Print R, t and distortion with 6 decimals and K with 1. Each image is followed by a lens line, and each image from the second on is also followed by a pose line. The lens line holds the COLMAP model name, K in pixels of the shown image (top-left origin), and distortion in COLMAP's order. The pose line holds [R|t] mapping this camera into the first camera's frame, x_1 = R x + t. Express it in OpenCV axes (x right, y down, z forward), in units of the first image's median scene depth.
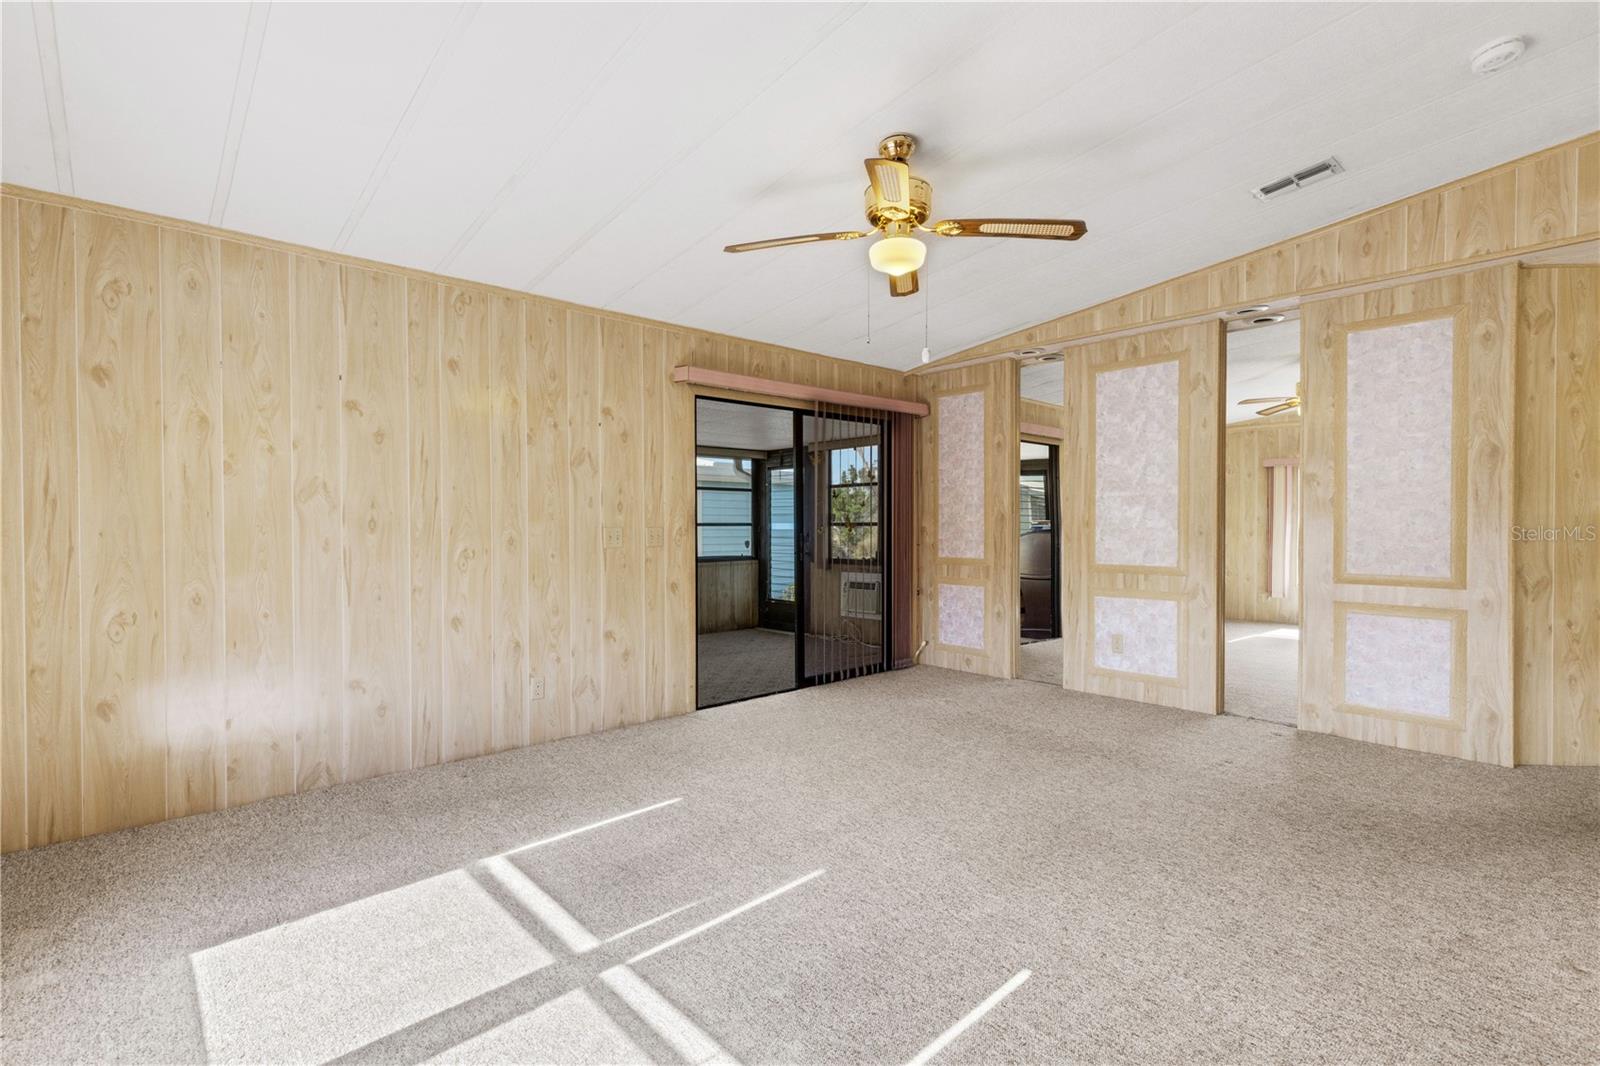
lens RADIAL K [[743.4, 0, 806.7], [0, 743.4, 532.9], [0, 0, 1]] dist [0.012405, -0.000392]
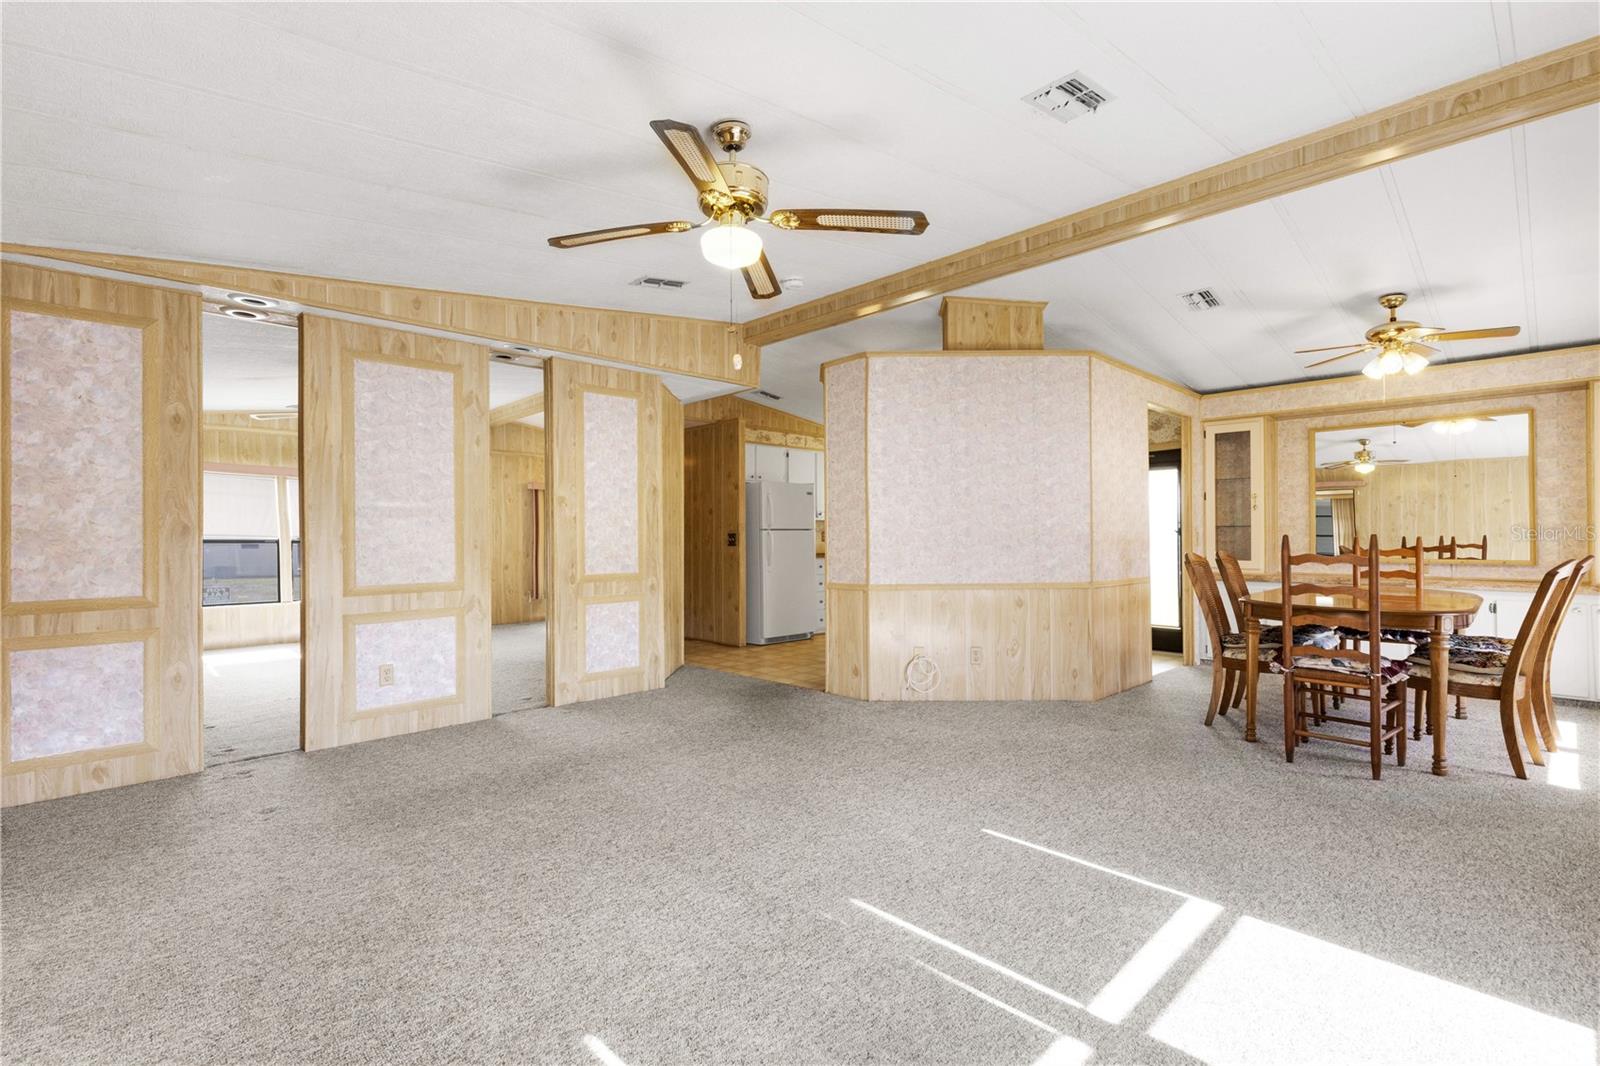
lens RADIAL K [[729.8, 0, 786.0], [0, 729.8, 530.0], [0, 0, 1]] dist [0.001742, -0.000625]
pose [[-0.017474, 0.010308, 0.999794, -0.545619], [0.021645, 0.999716, -0.009929, -0.003673], [-0.999613, 0.021467, -0.017692, 0.658695]]
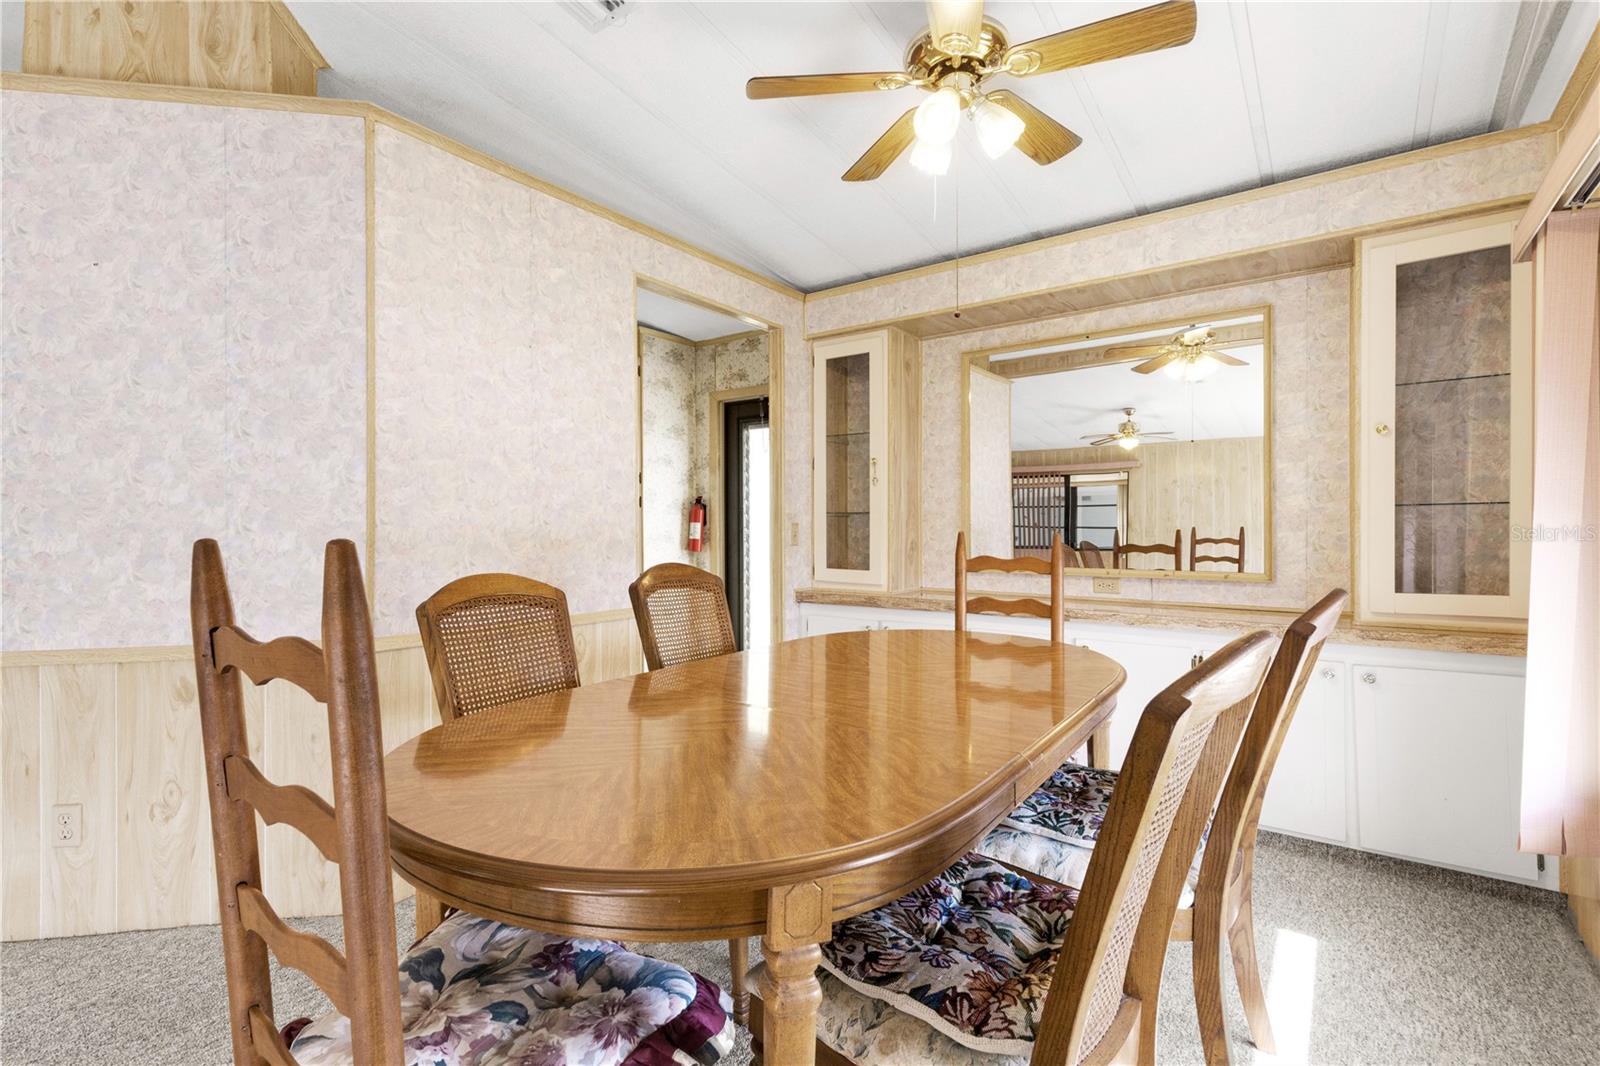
lens RADIAL K [[728.8, 0, 796.6], [0, 728.8, 527.3], [0, 0, 1]] dist [0.002632, -0.000112]
pose [[-0.183348, 0.000107, 0.983048, 0.087526], [0.022730, 0.999733, 0.004130, 0.005731], [-0.982785, 0.023102, -0.183302, -0.081264]]
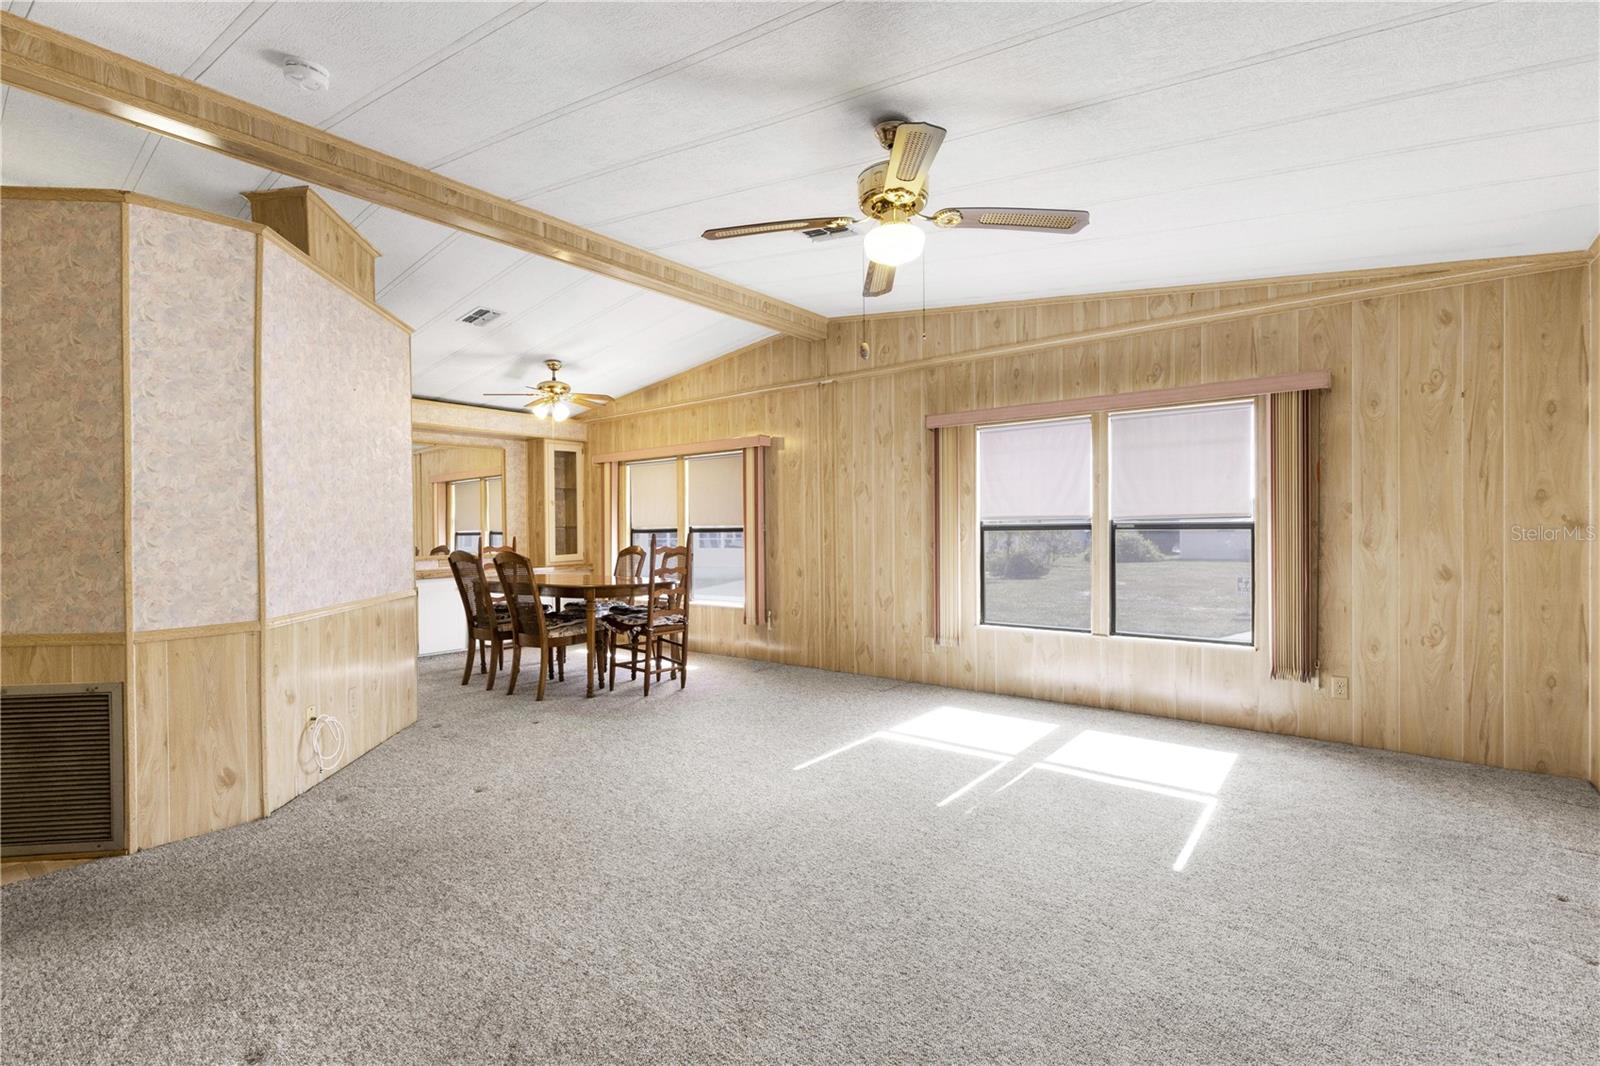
lens RADIAL K [[743.4, 0, 806.7], [0, 743.4, 532.9], [0, 0, 1]] dist [0.012405, -0.000392]
pose [[-0.985974, 0.011299, -0.166516, 0.267989], [0.007845, 0.999741, 0.021386, -0.020510], [0.166714, 0.019780, -0.985807, 1.322913]]
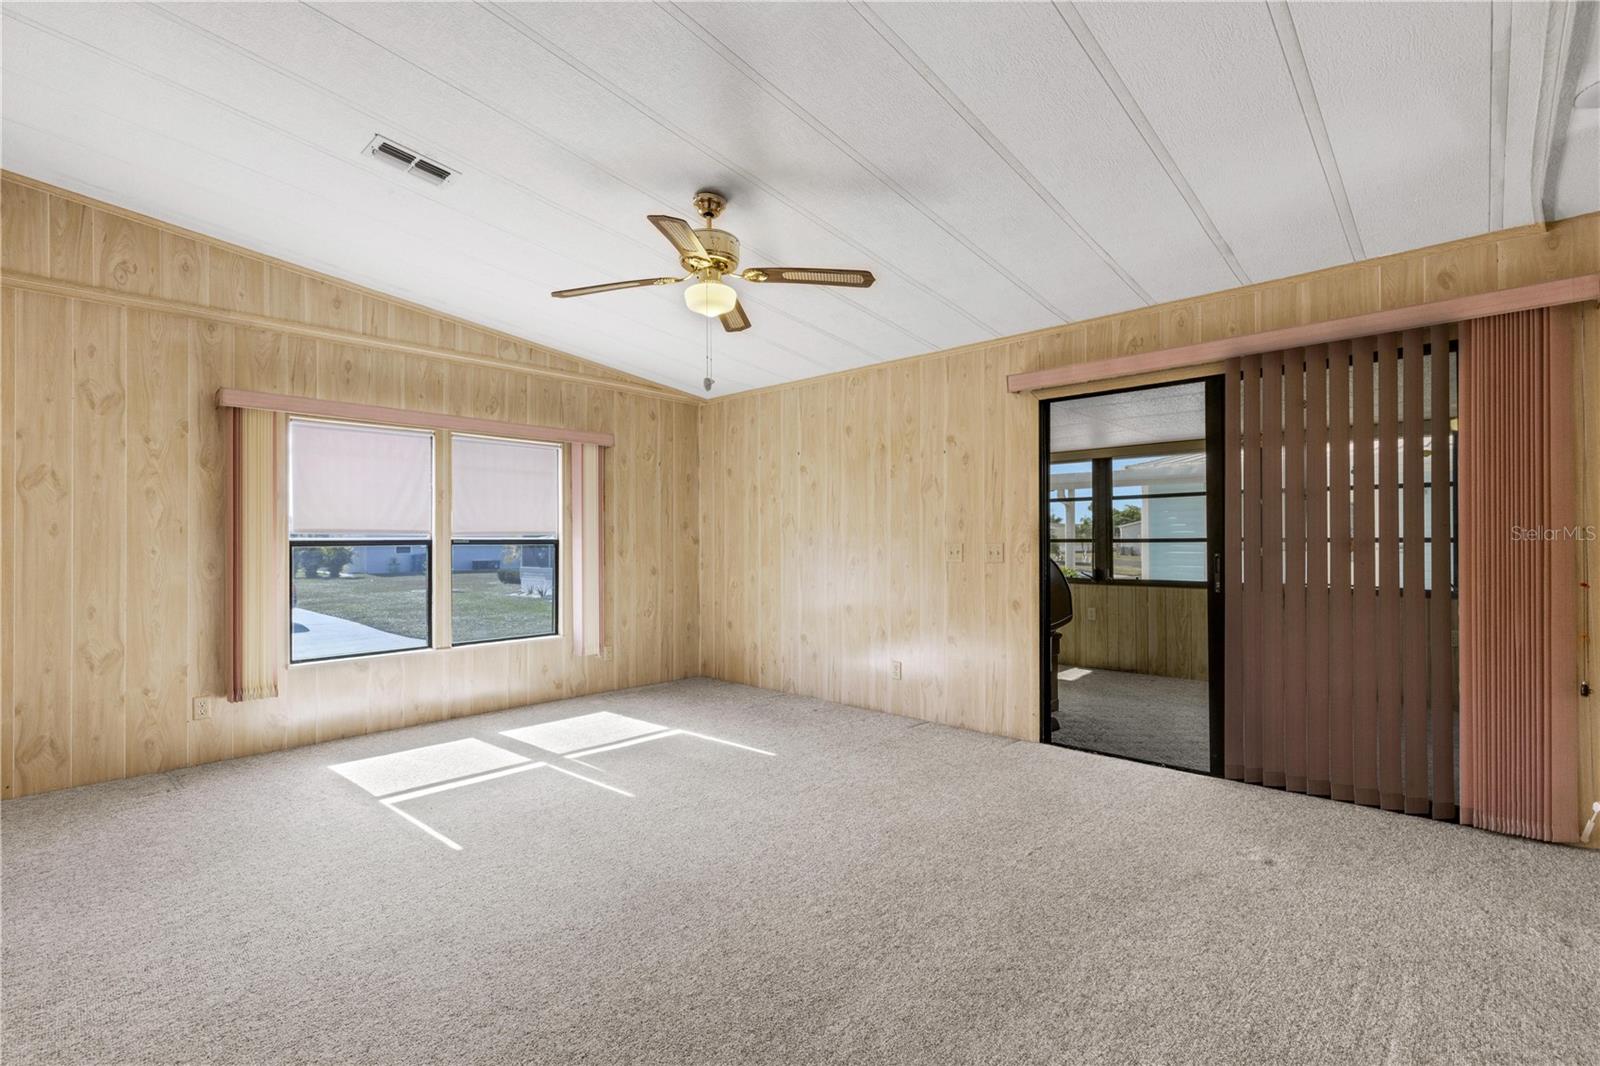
lens RADIAL K [[724.8, 0, 803.8], [0, 724.8, 536.9], [0, 0, 1]] dist [0.007258, -0.000448]
pose [[0.084532, -0.003022, -0.996416, 0.828173], [-0.010261, 0.999940, -0.003903, -0.010976], [0.996368, 0.010554, 0.084495, 0.722522]]
